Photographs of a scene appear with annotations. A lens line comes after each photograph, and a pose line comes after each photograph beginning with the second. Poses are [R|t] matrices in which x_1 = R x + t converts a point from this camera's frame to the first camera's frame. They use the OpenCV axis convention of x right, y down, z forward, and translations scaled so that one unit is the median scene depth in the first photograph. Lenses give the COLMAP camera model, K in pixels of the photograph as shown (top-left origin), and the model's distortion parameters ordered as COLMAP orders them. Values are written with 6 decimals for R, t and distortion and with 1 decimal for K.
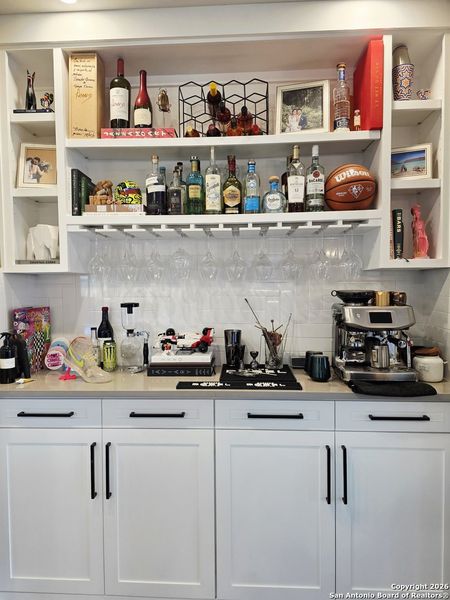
lens RADIAL K [[400.1, 0, 225.2], [0, 400.1, 300.6], [0, 0, 1]] dist [0.062237, -0.061601]
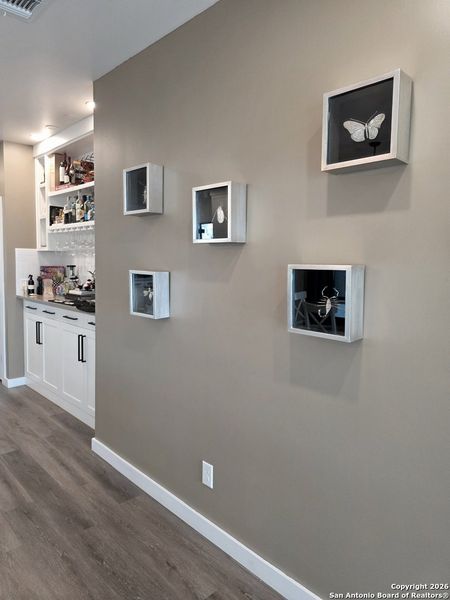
lens RADIAL K [[400.1, 0, 222.3], [0, 400.1, 295.6], [0, 0, 1]] dist [0.062237, -0.061601]
pose [[0.726764, 0.073865, -0.682904, 1.923792], [-0.050079, 0.997253, 0.054571, 0.010383], [0.685059, -0.005461, 0.728467, -0.007864]]
